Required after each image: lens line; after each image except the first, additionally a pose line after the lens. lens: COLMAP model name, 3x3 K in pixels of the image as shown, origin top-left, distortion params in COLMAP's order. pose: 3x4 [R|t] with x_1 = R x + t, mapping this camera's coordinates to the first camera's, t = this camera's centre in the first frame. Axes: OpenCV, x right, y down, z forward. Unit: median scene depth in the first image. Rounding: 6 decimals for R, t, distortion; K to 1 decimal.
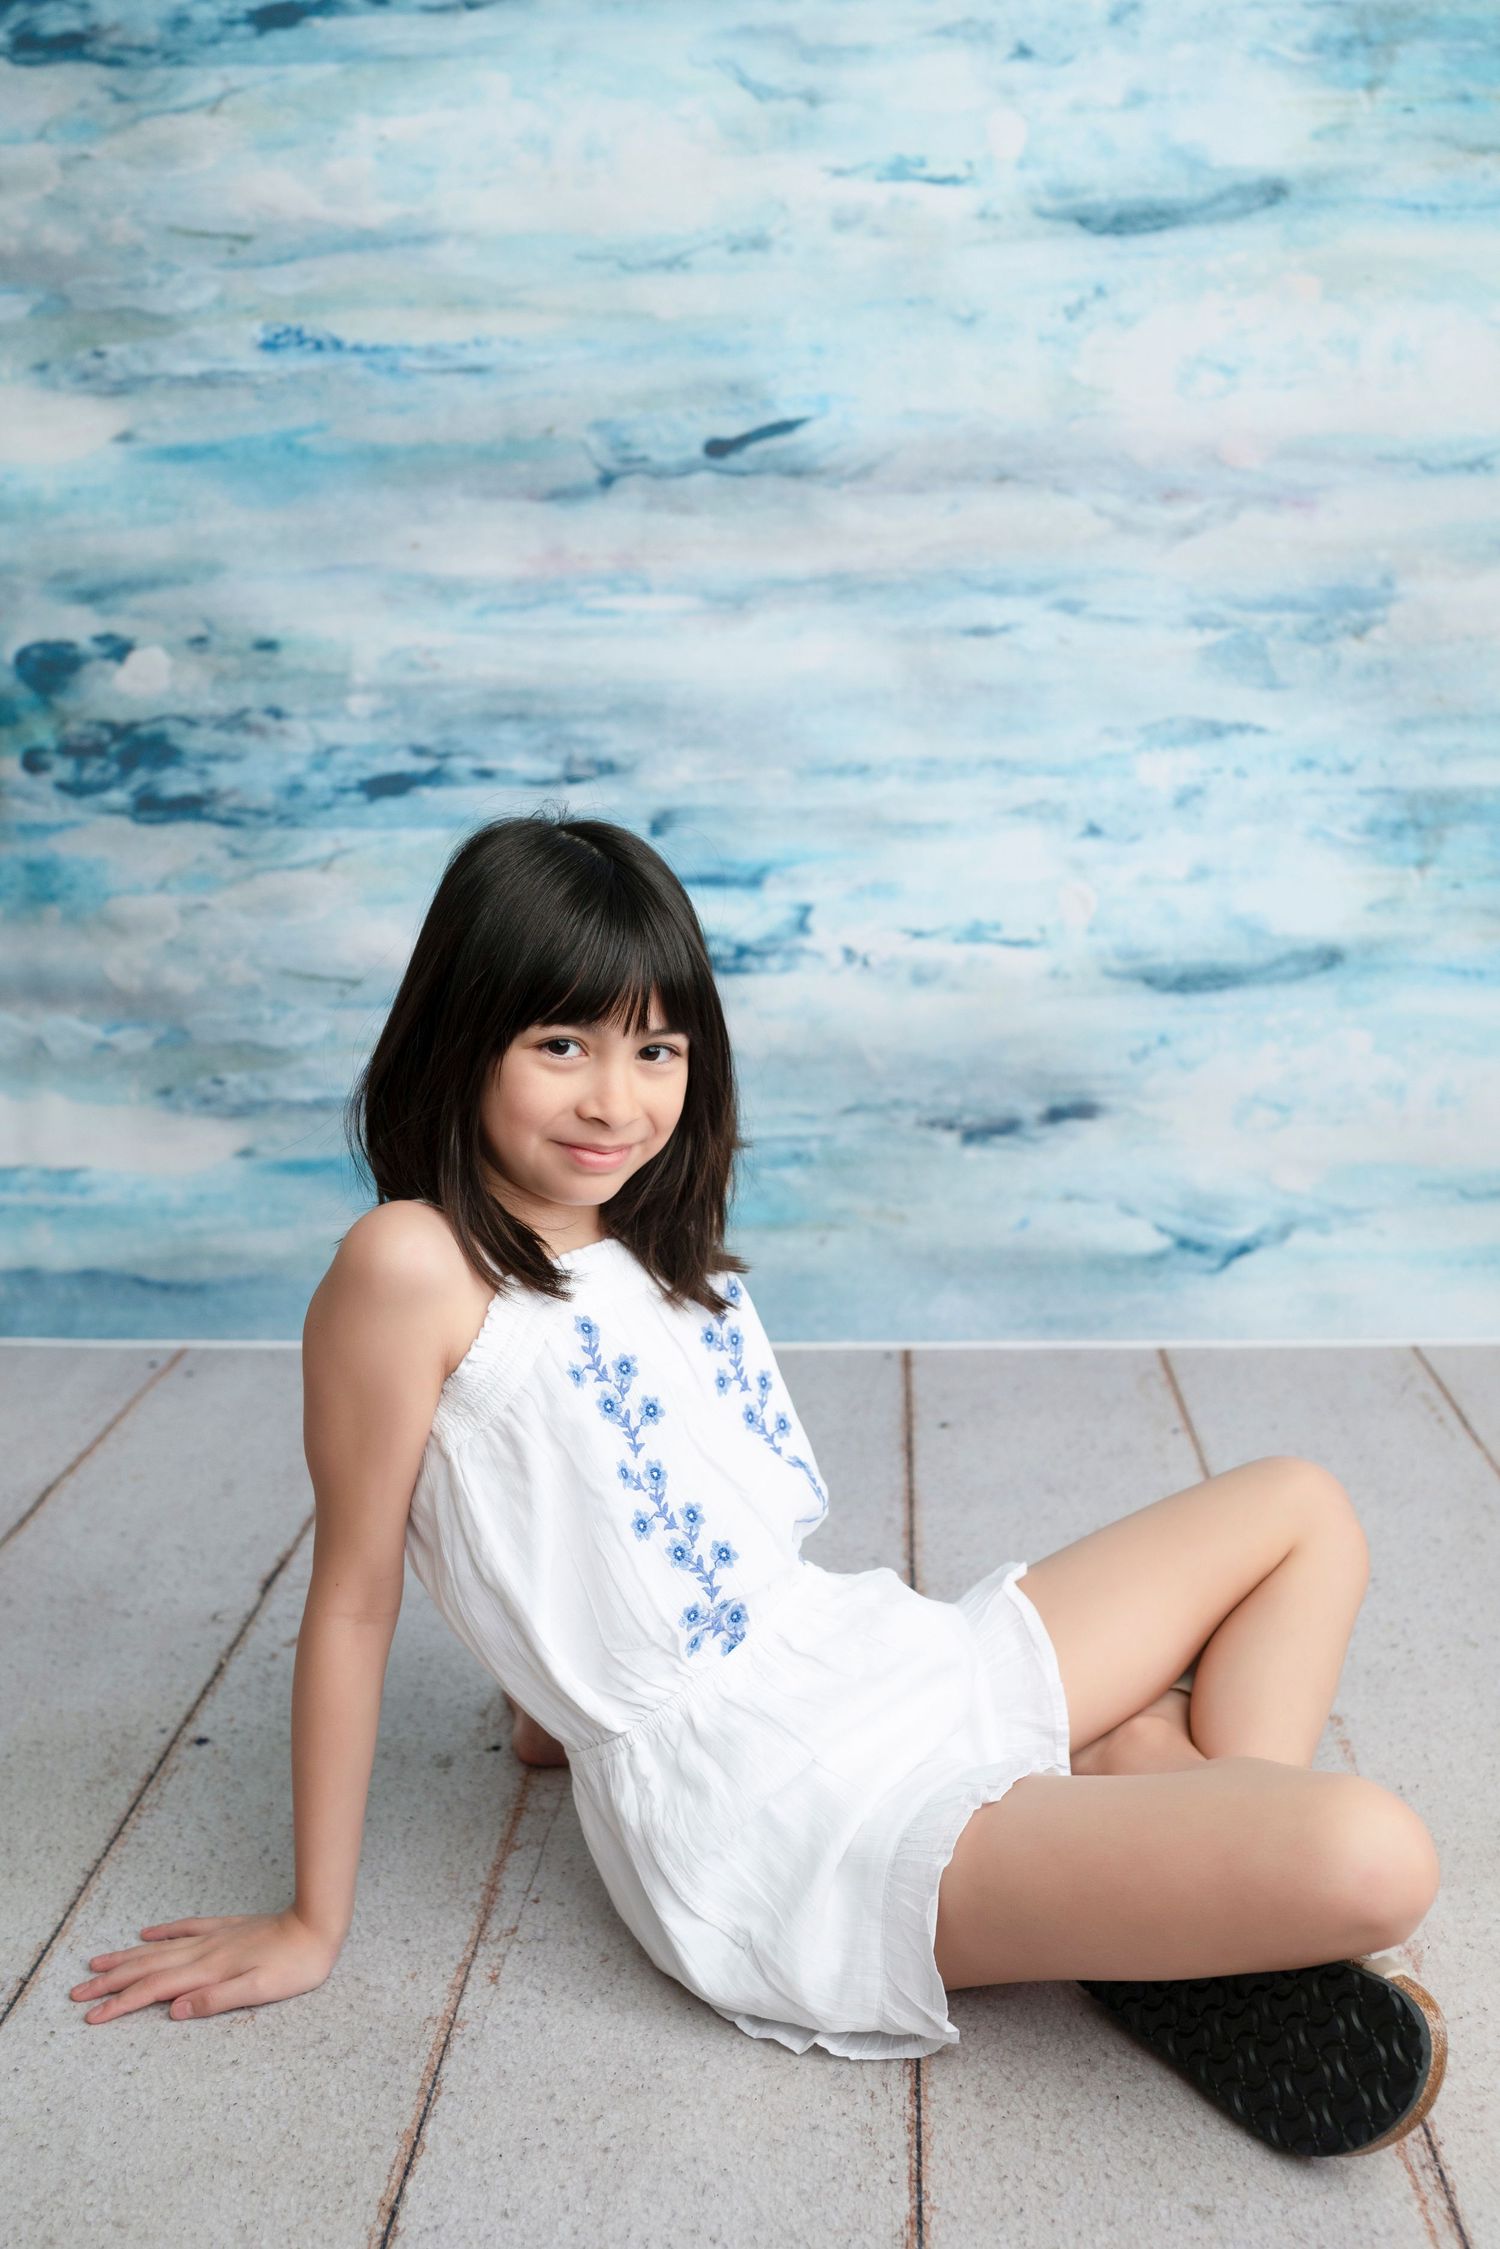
lens RADIAL K [[2367.4, 0, 772.8], [0, 2367.4, 1192.1], [0, 0, 1]] dist [0.003305, 0.000000]
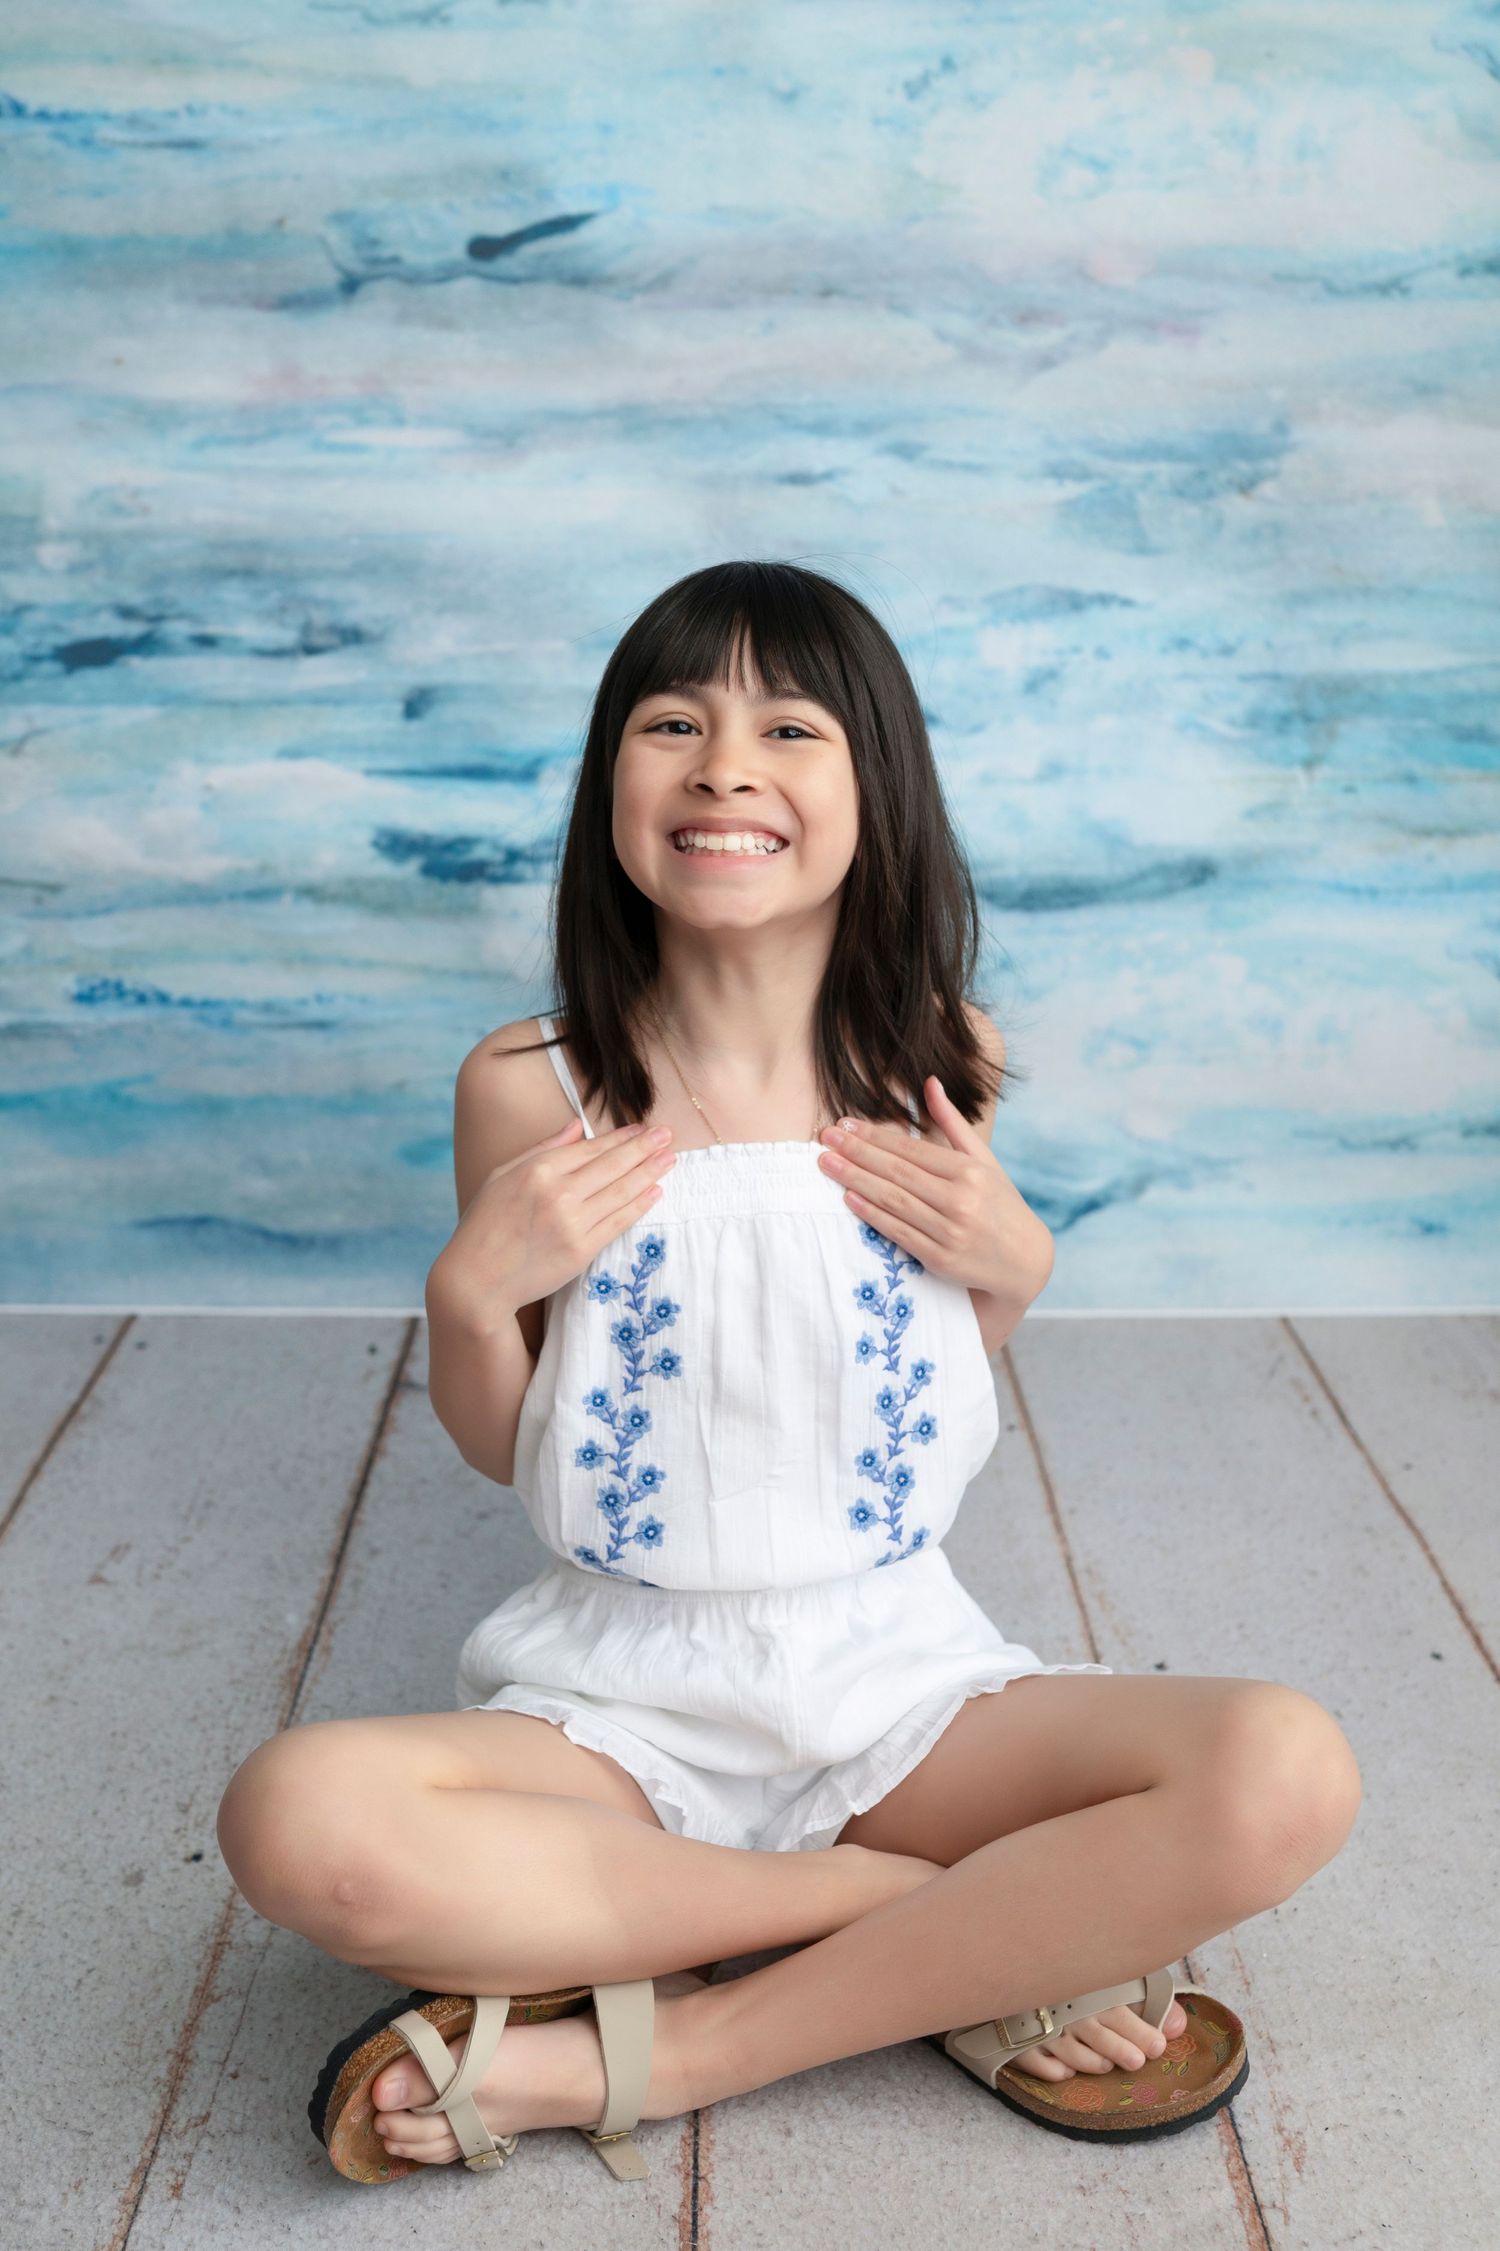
lens RADIAL K [[2369.5, 0, 675.1], [0, 2369.5, 1158.9], [0, 0, 1]] dist [0.003305, 0.000000]
pose [[0.999352, 0.006448, 0.035412, 0.015931], [-0.009124, 0.997072, 0.075920, -0.060136], [-0.034819, -0.076194, 0.996485, 0.147375]]
